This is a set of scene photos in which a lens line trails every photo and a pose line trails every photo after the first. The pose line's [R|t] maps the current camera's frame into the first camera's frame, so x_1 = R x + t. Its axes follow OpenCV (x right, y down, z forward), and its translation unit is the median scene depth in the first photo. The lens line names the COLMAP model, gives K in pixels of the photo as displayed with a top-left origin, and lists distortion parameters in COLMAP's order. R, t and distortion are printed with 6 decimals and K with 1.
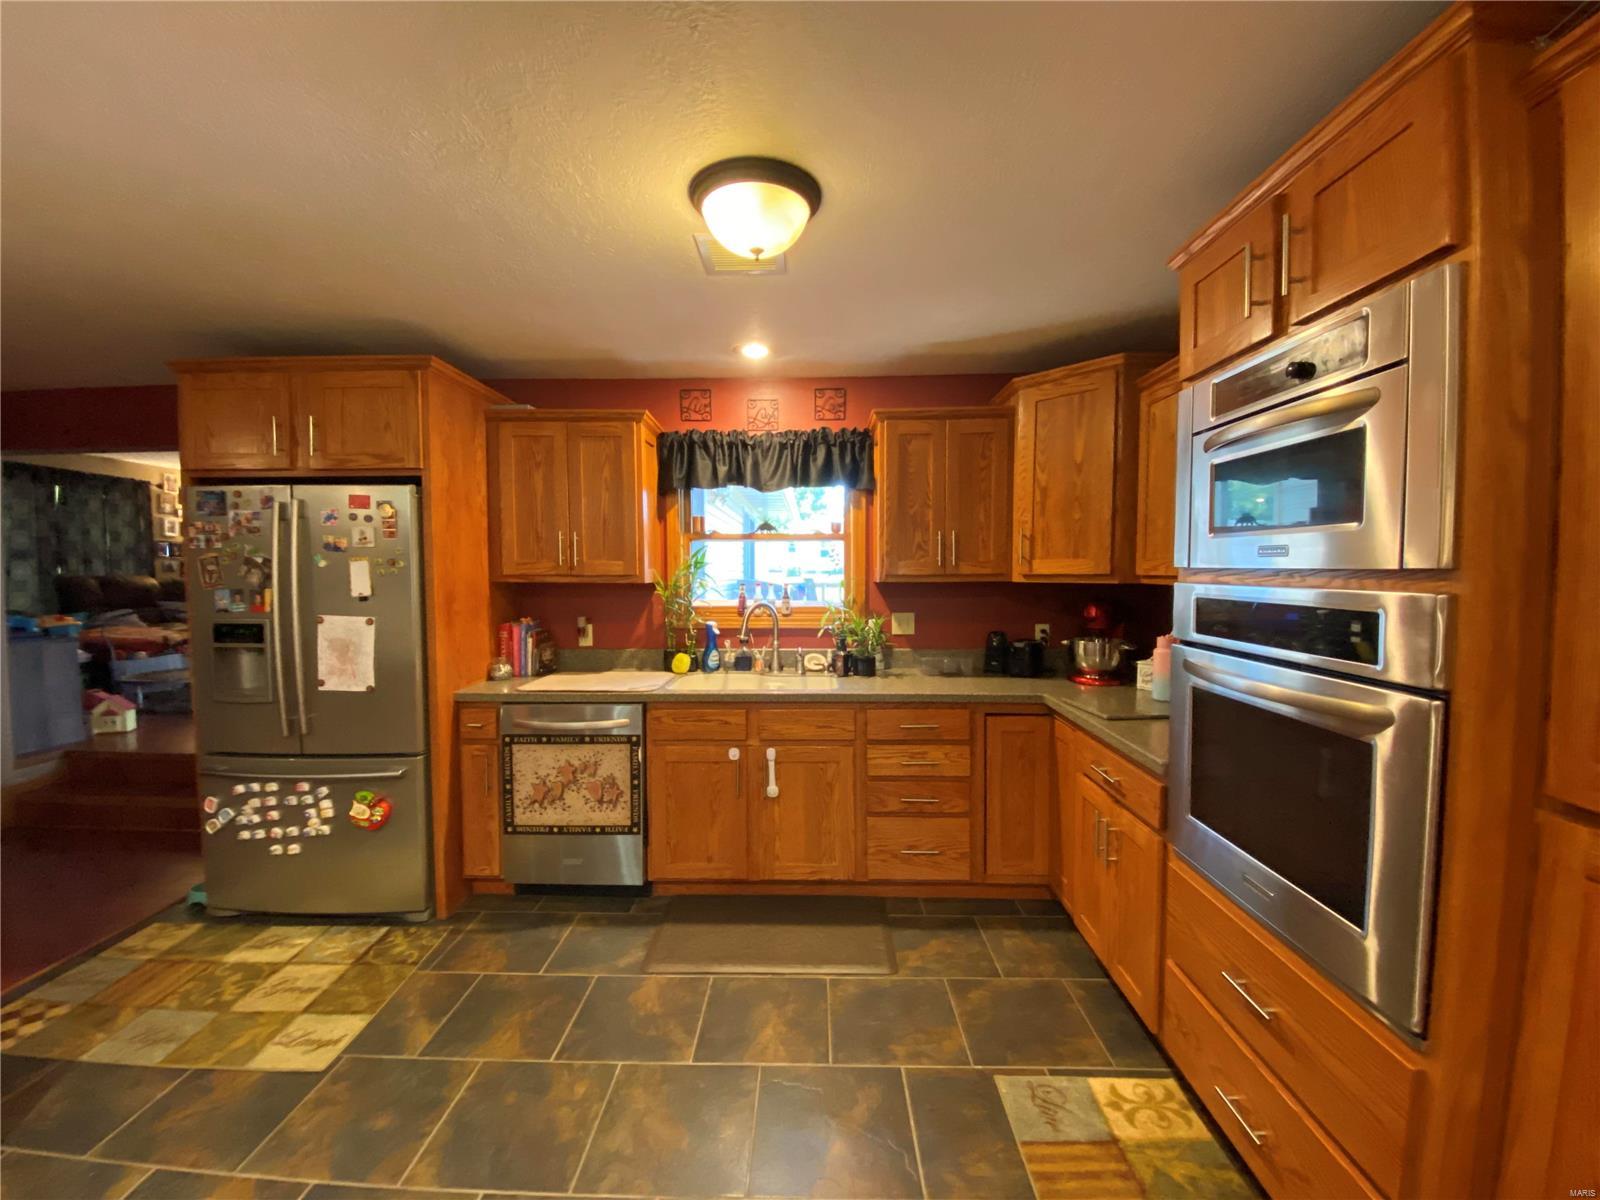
lens RADIAL K [[643.2, 0, 801.9], [0, 643.2, 603.0], [0, 0, 1]] dist [0.035417, -0.029601]
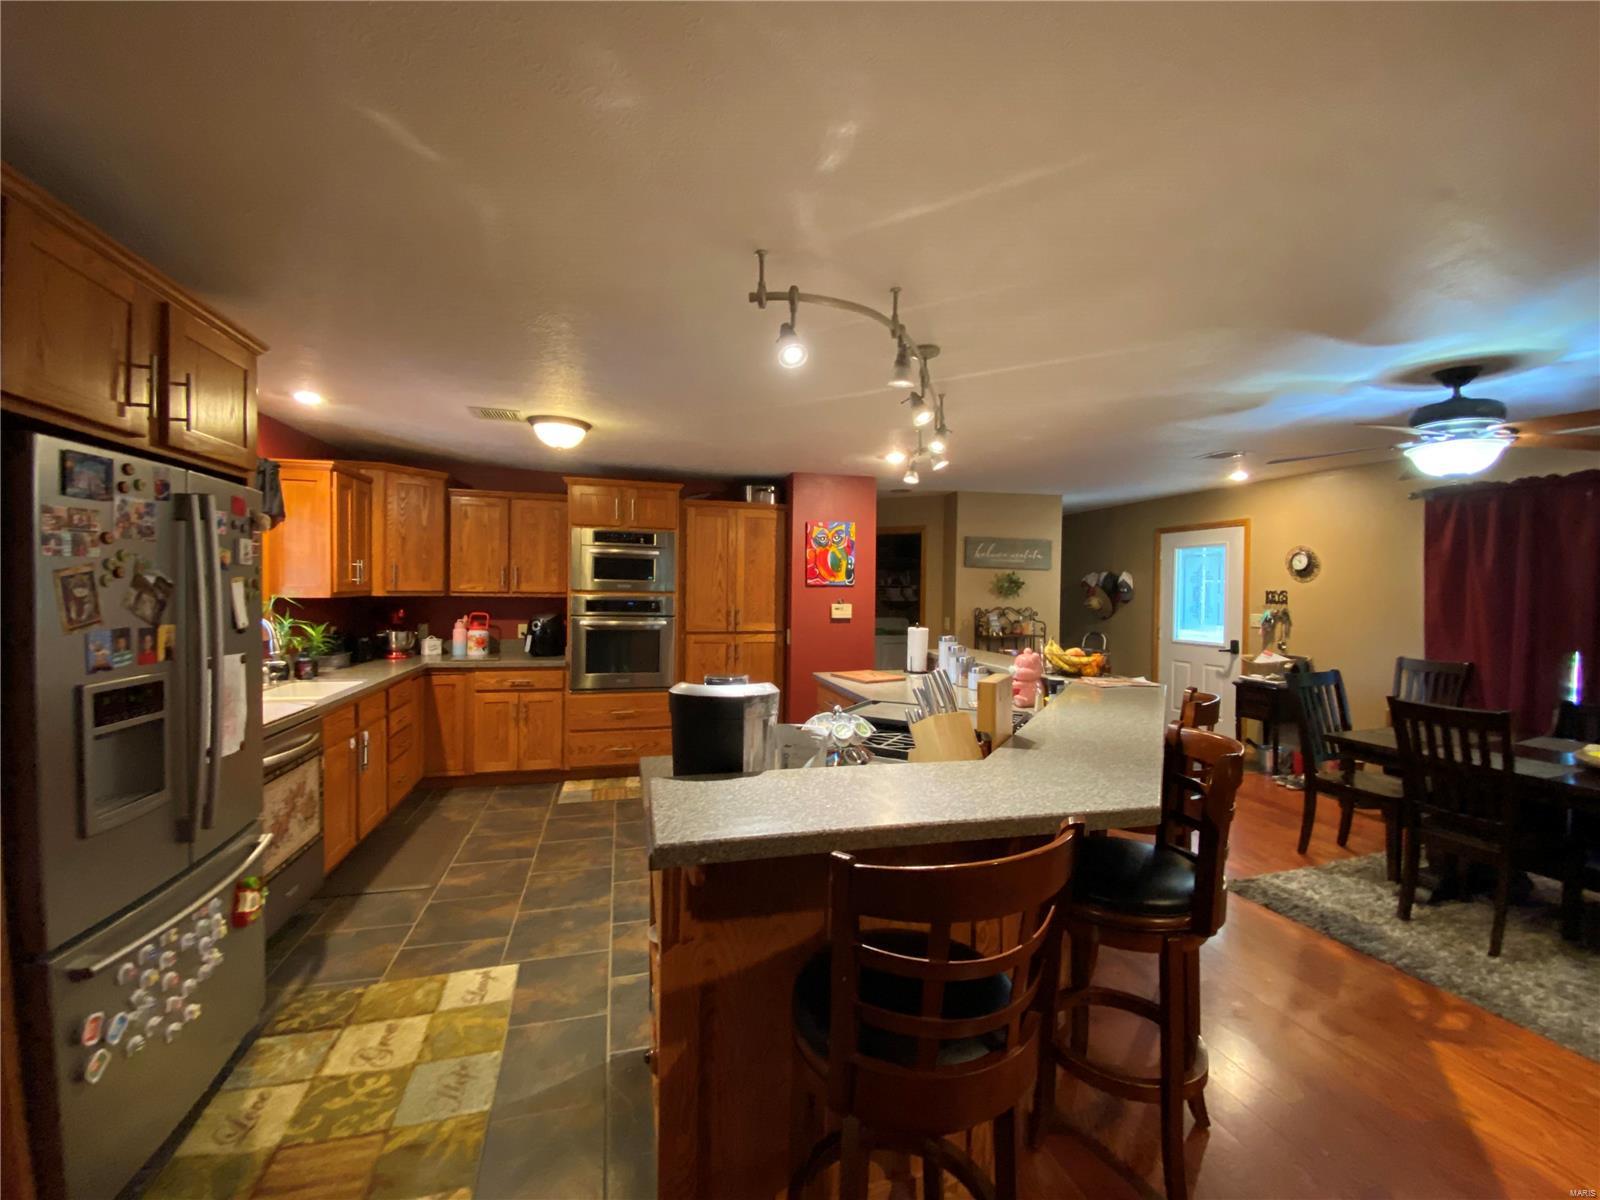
lens RADIAL K [[643.2, 0, 801.9], [0, 643.2, 603.0], [0, 0, 1]] dist [0.035417, -0.029601]
pose [[-0.291974, -0.026010, 0.956073, -1.449466], [0.033677, 0.998731, 0.037455, -0.041224], [-0.955833, 0.043134, -0.290727, 0.523781]]
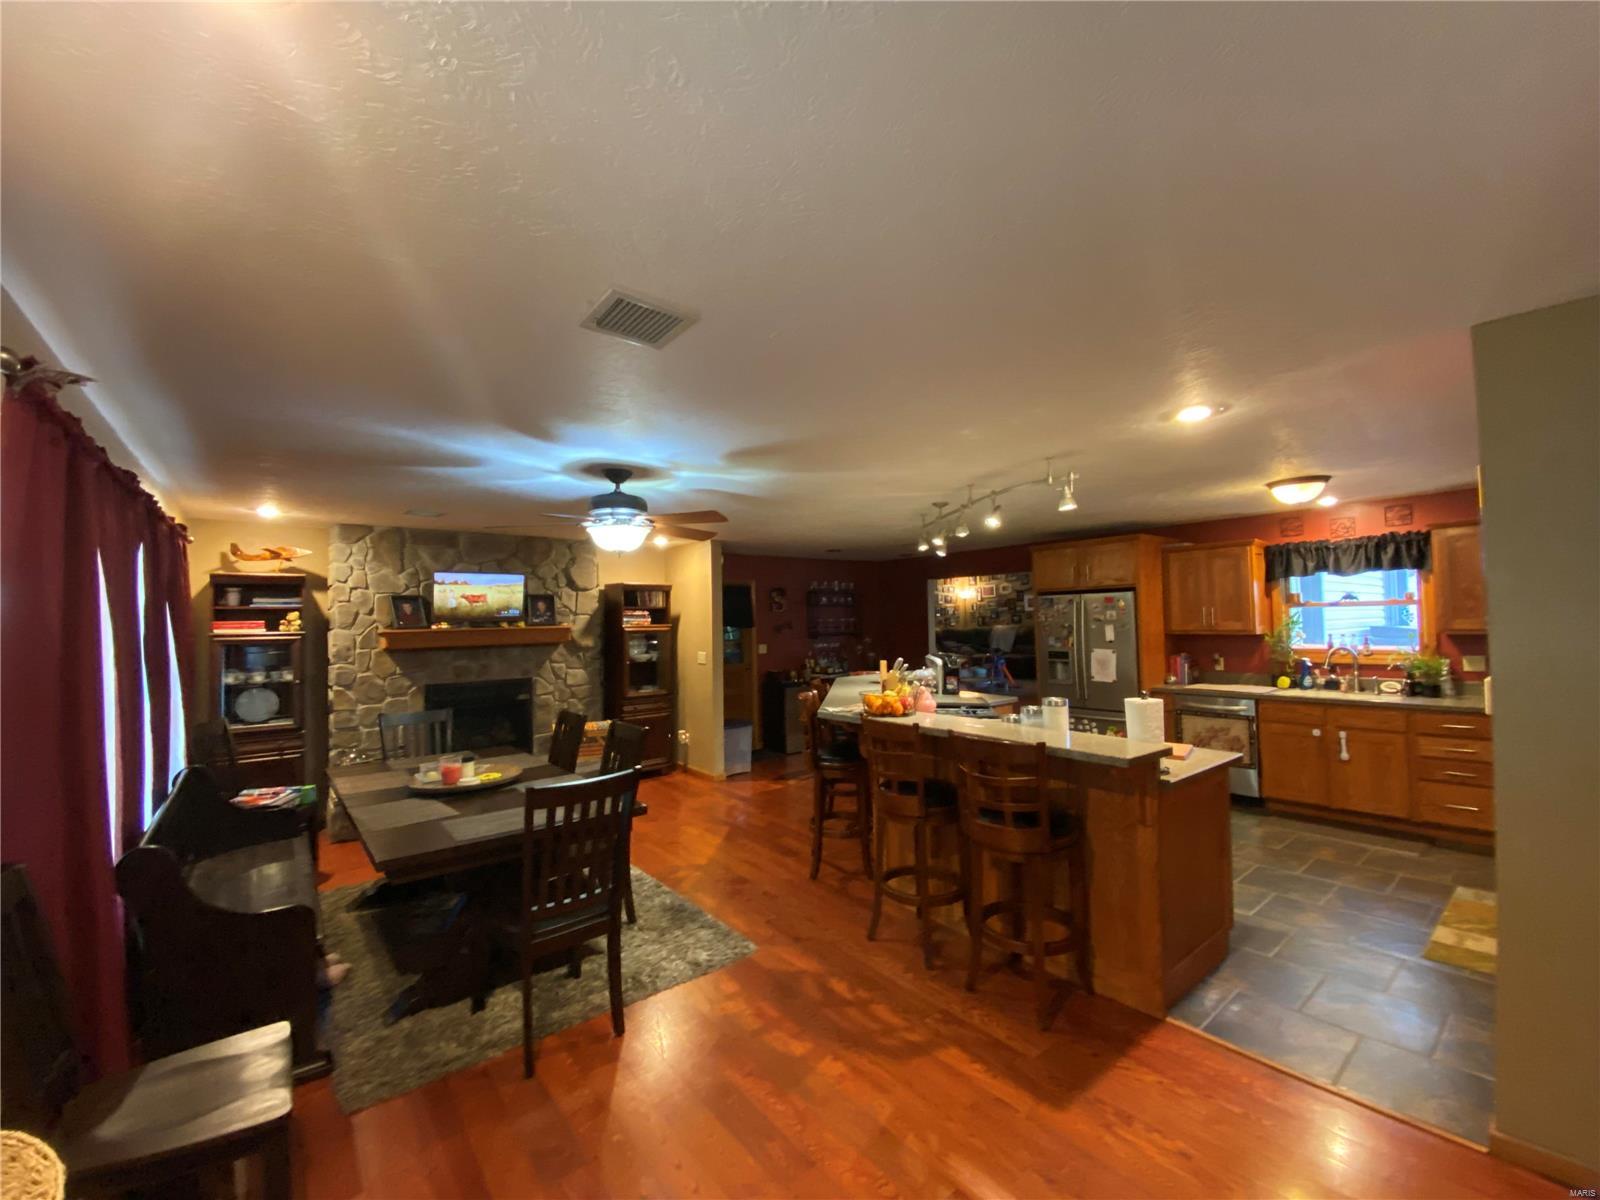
lens RADIAL K [[647.3, 0, 790.7], [0, 647.3, 601.1], [0, 0, 1]] dist [0.009072, -0.016600]
pose [[0.630215, -0.036179, -0.775577, 0.358933], [-0.017673, 0.997986, -0.060915, 0.009128], [0.776219, 0.052097, 0.628307, -1.201032]]
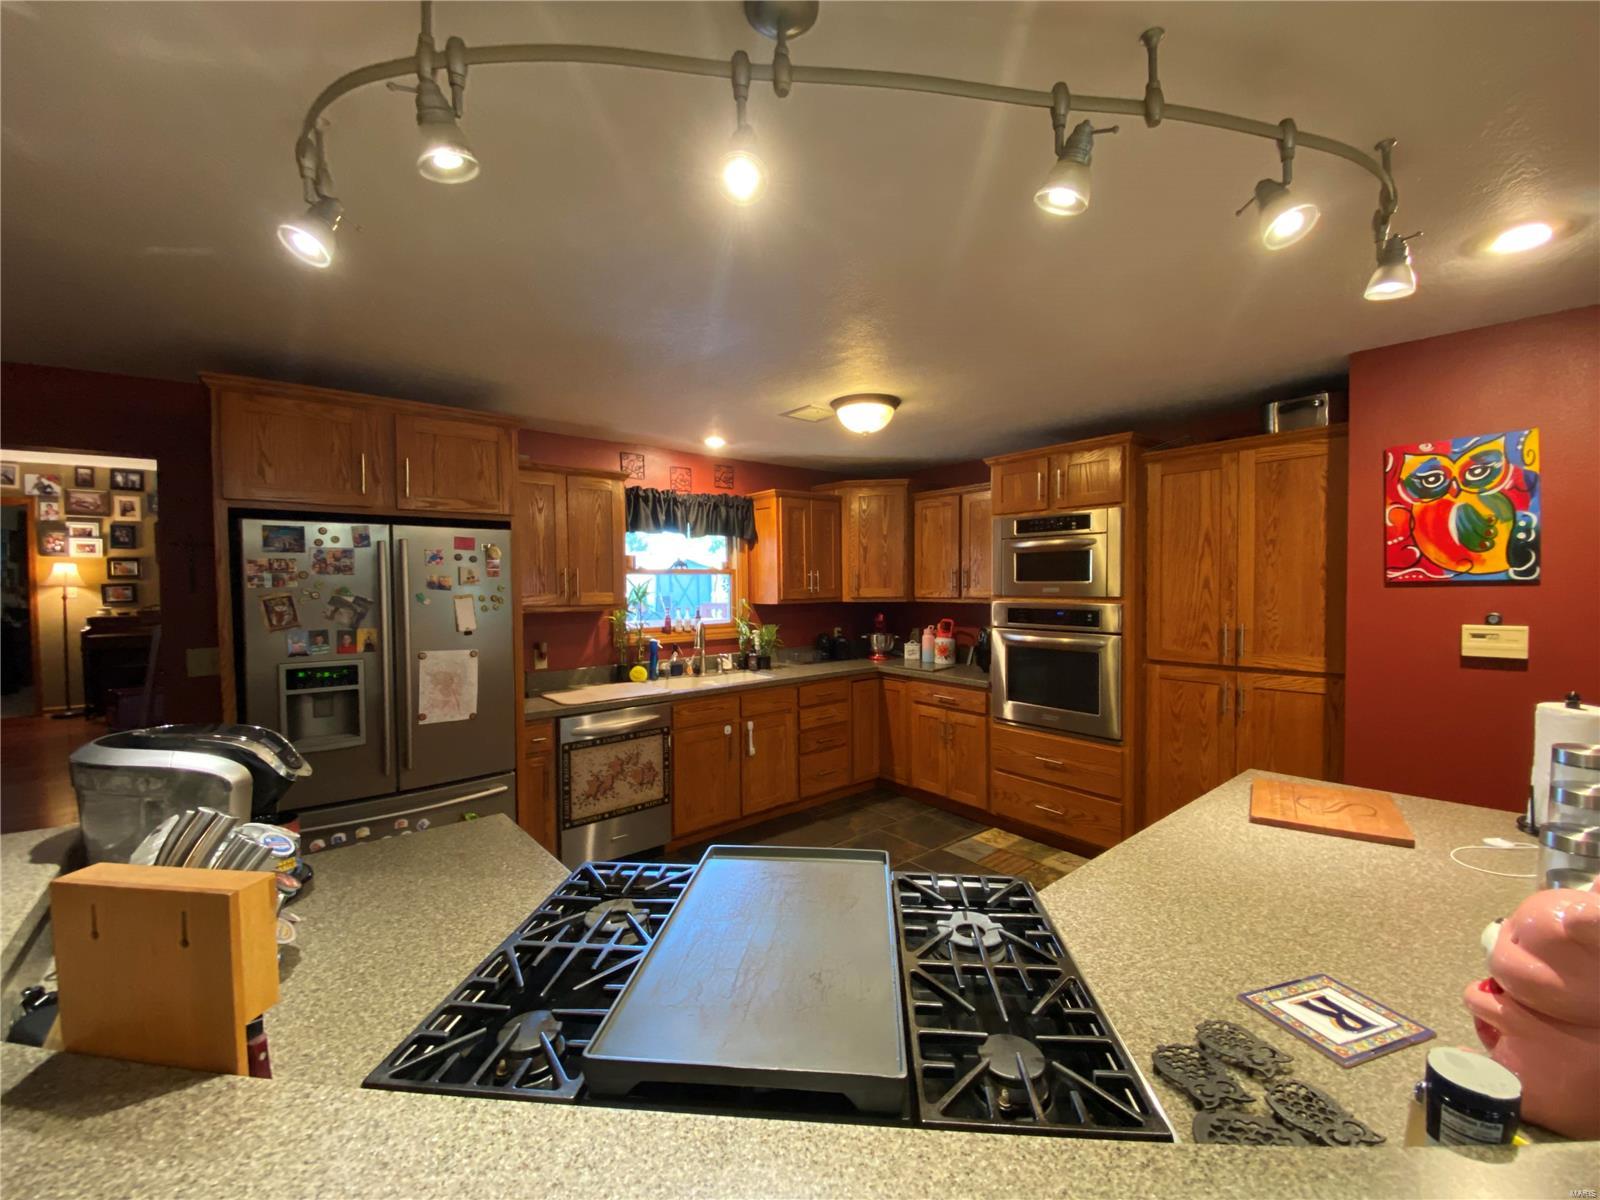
lens RADIAL K [[643.2, 0, 801.9], [0, 643.2, 603.0], [0, 0, 1]] dist [0.035417, -0.029601]
pose [[0.749429, -0.026256, 0.661564, -0.872873], [0.042344, 0.999068, -0.008317, -0.021490], [-0.660729, 0.034246, 0.749843, -0.158923]]
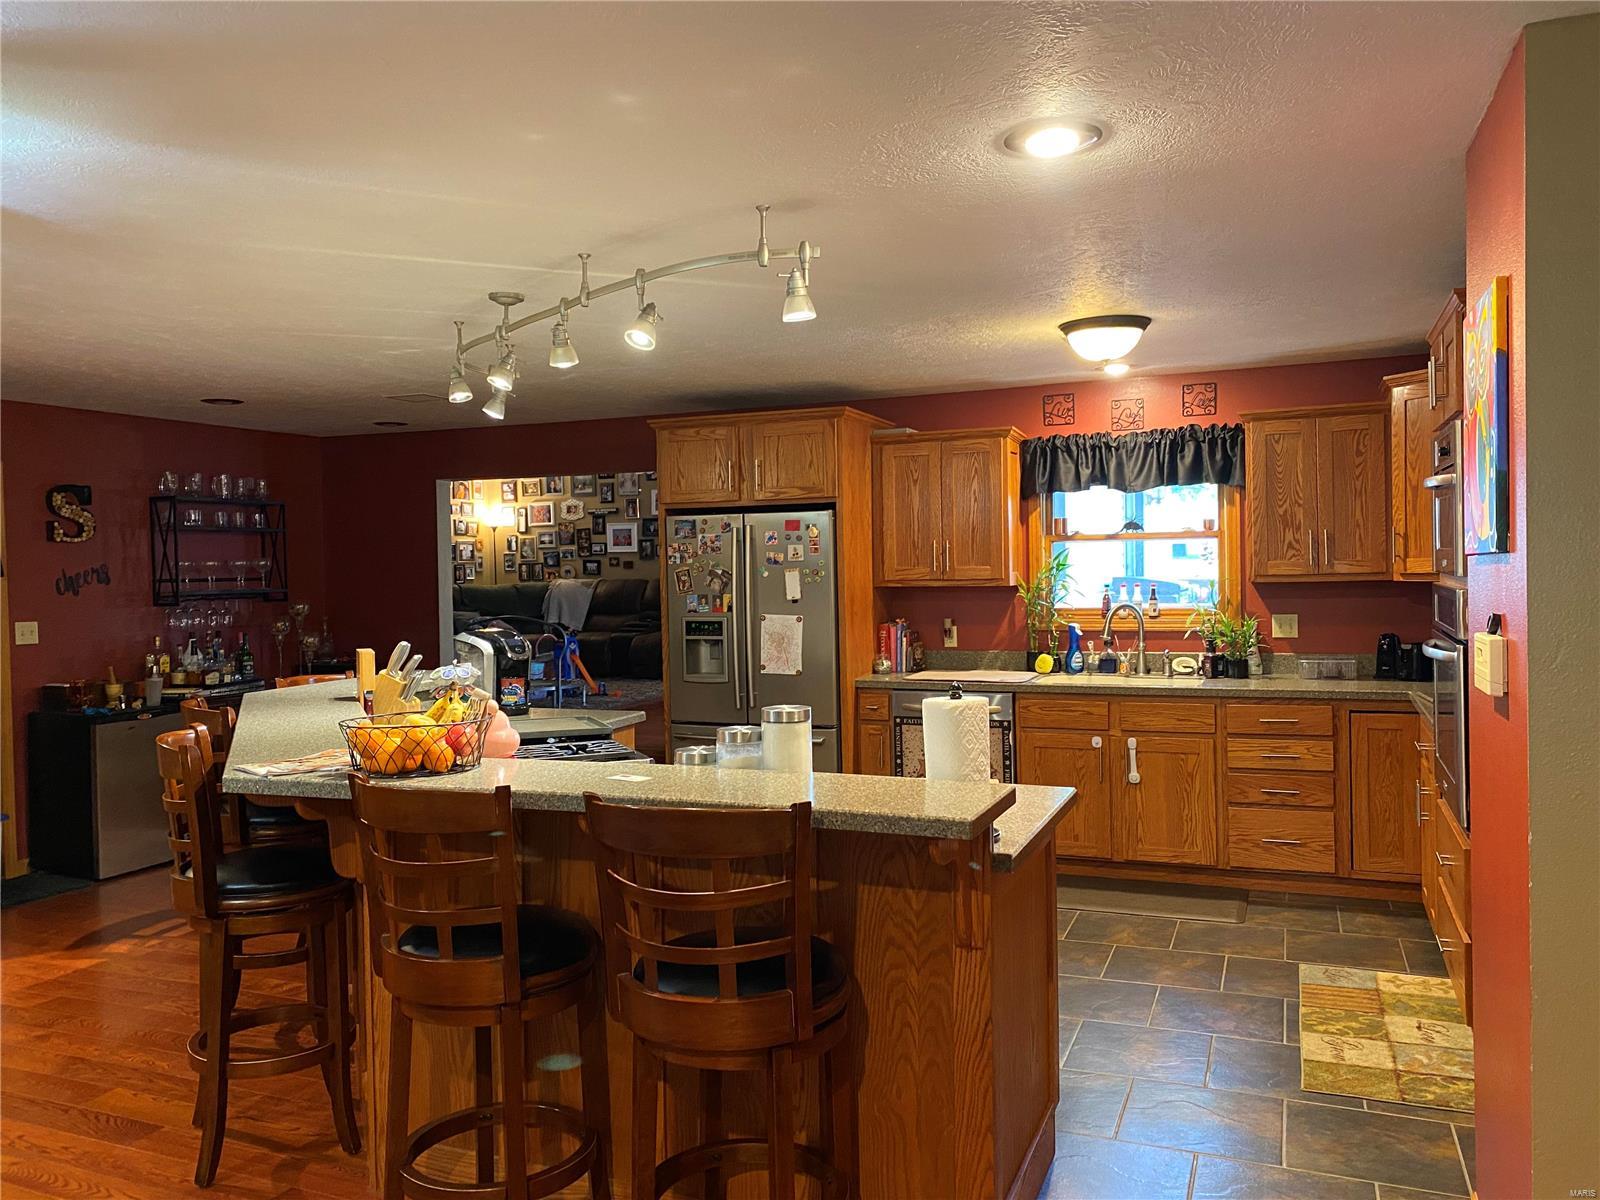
lens RADIAL K [[1215.0, 0, 800.0], [0, 1215.0, 600.0], [0, 0, 1]] dist [0.103547, -0.150730]
pose [[0.934832, -0.006955, -0.355021, 0.158122], [0.001414, 0.999873, -0.015867, 0.025636], [0.355087, 0.014331, 0.934724, -1.087563]]
